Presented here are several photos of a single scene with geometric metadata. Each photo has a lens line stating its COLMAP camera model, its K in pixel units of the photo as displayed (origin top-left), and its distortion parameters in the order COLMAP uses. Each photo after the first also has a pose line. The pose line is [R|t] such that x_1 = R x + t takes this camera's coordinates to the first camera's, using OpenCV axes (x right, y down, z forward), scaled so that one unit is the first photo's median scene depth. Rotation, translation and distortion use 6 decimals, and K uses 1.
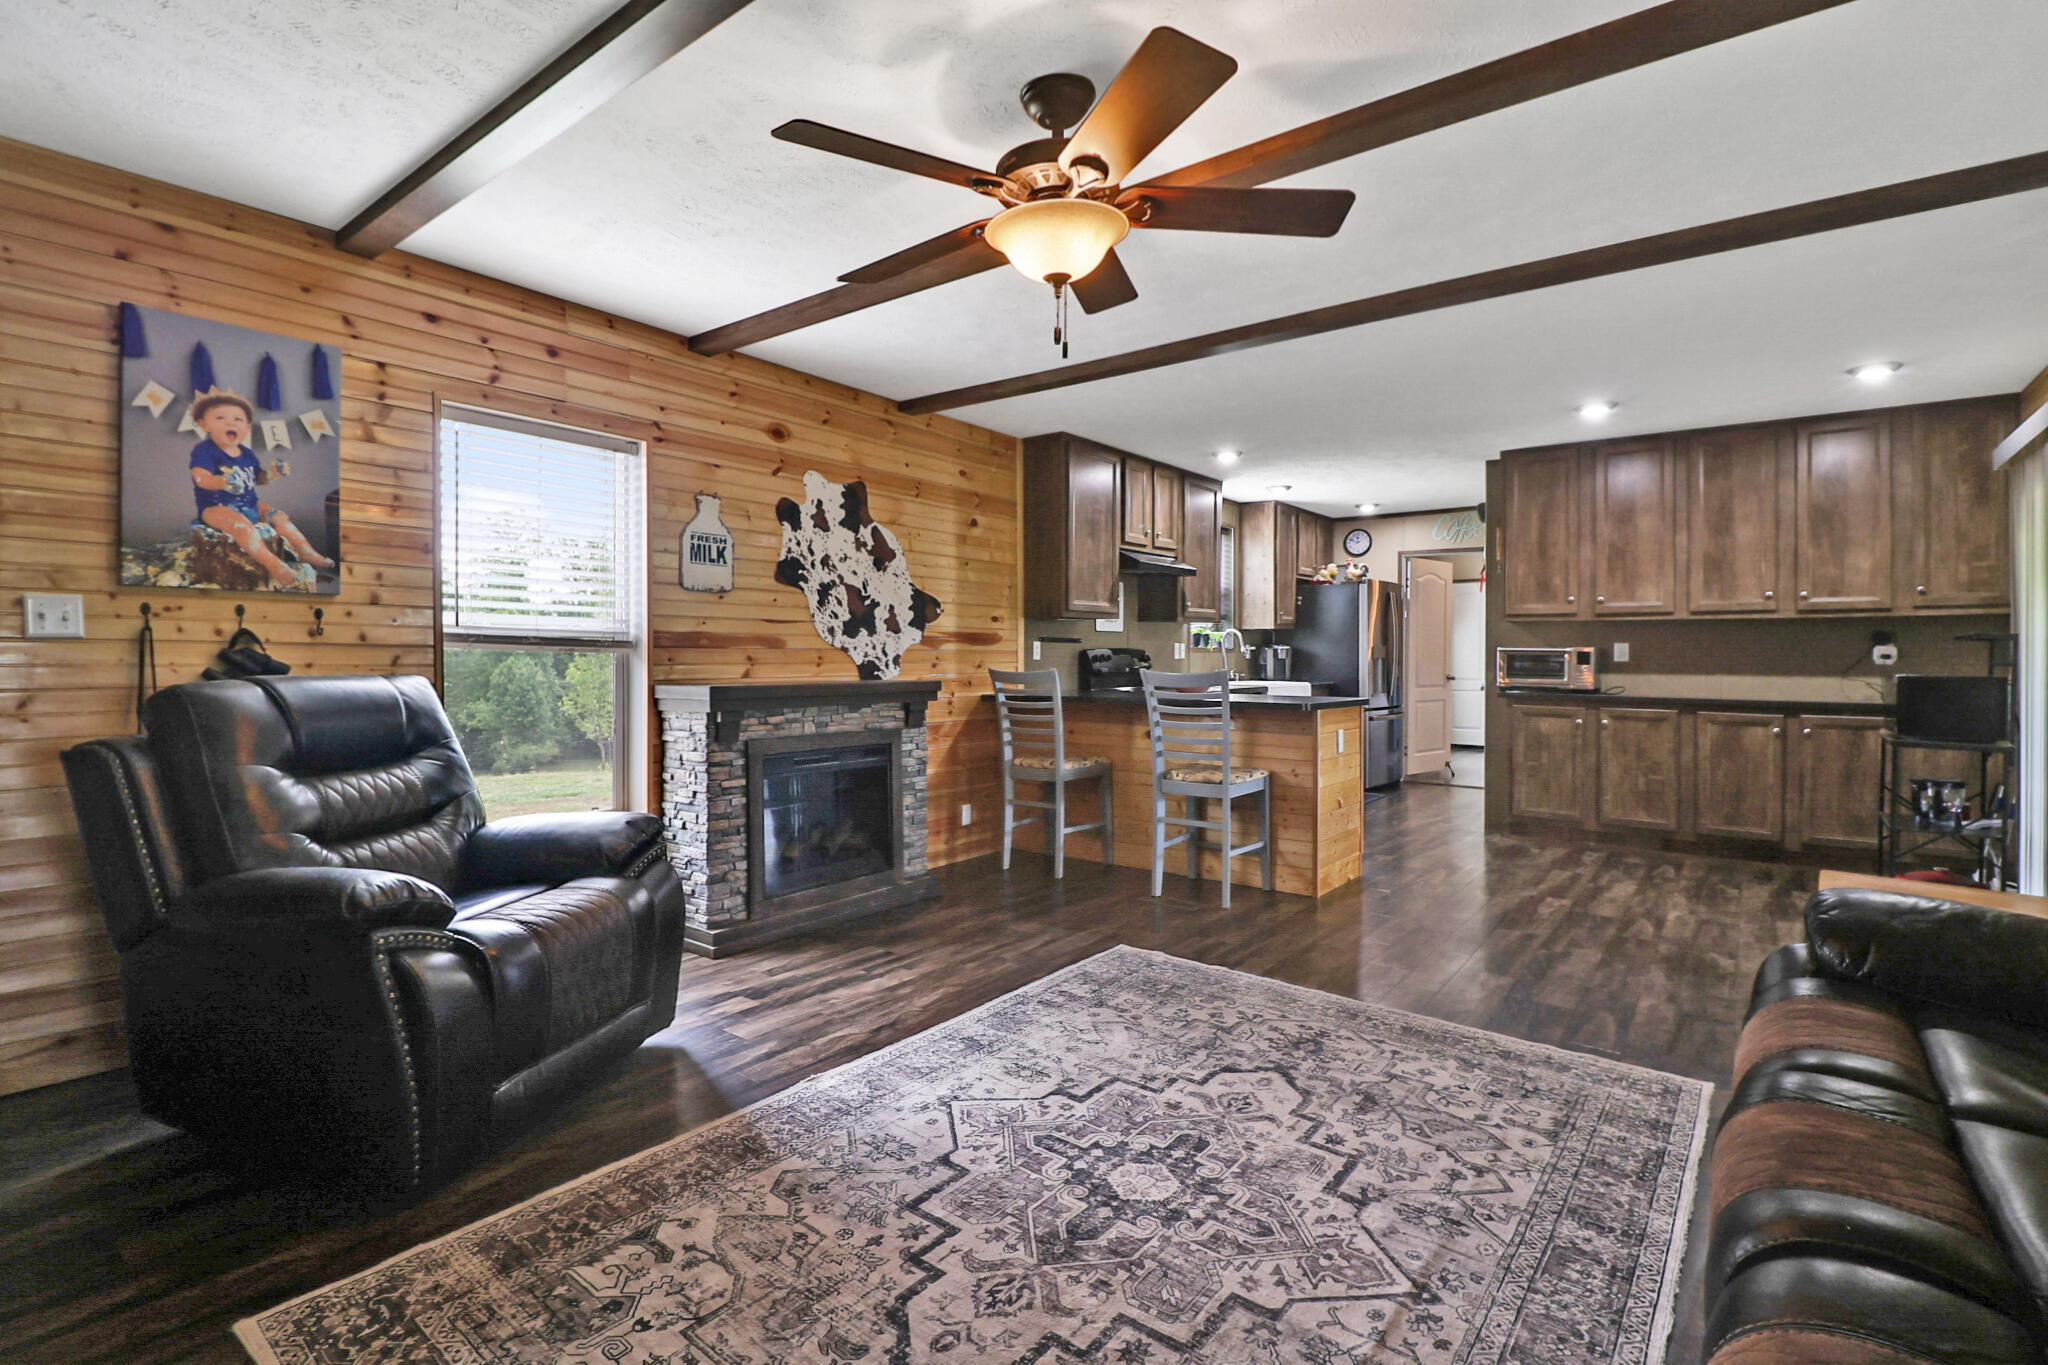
lens RADIAL K [[937.6, 0, 997.5], [0, 937.6, 653.2], [0, 0, 1]] dist [0.001246, -0.011702]
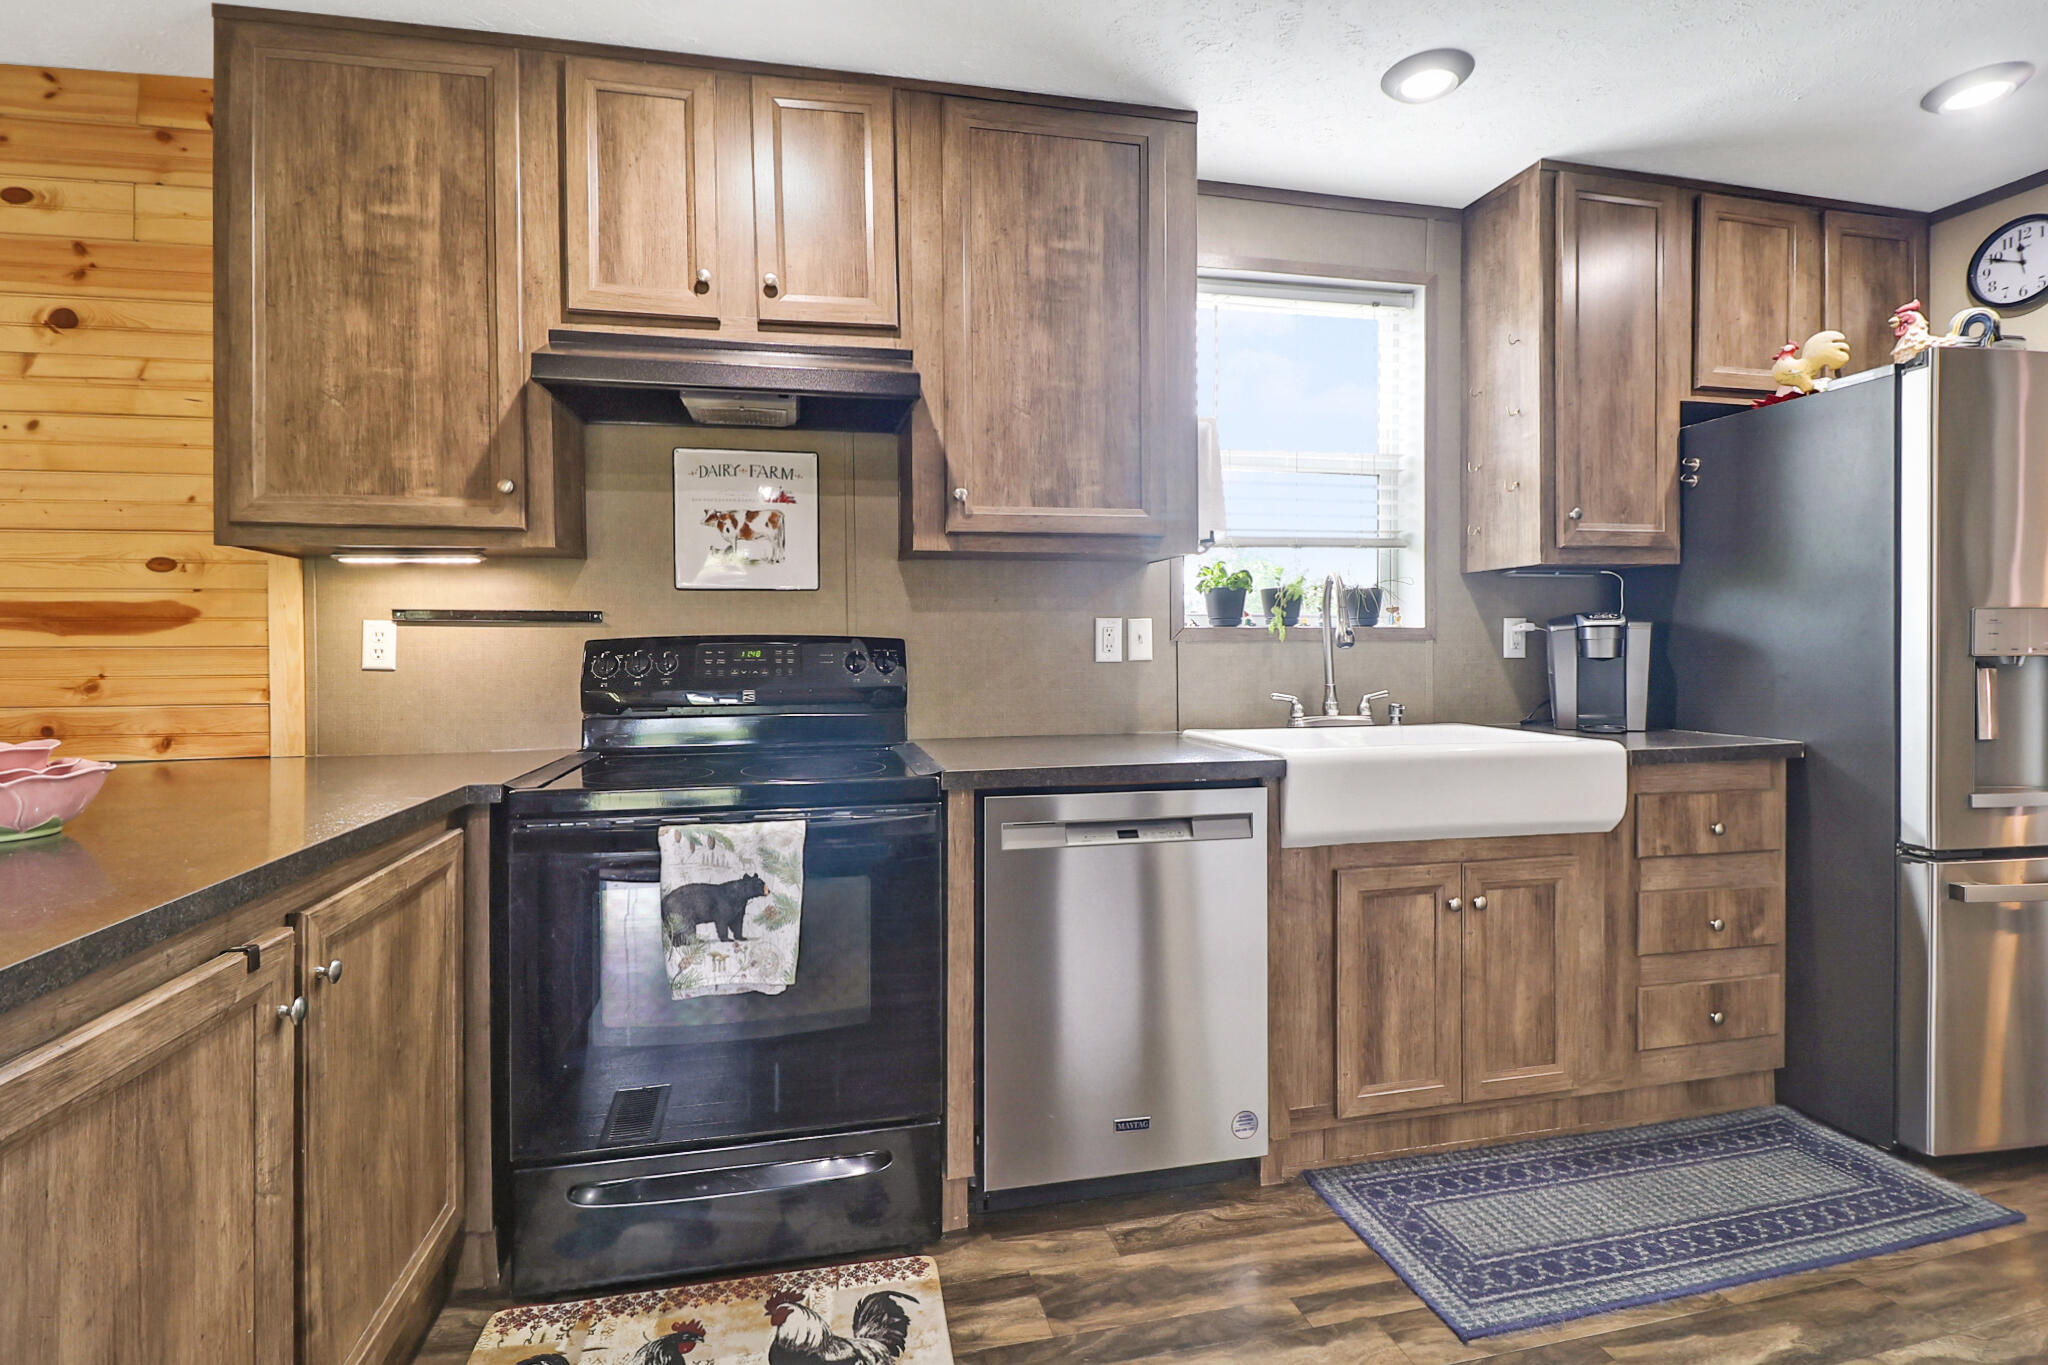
lens RADIAL K [[937.6, 0, 997.5], [0, 937.6, 653.2], [0, 0, 1]] dist [0.001246, -0.011702]
pose [[0.781632, -0.006860, -0.623702, 0.611691], [0.009629, 0.999953, 0.001069, 0.003237], [0.623665, -0.006841, 0.781662, 1.116705]]
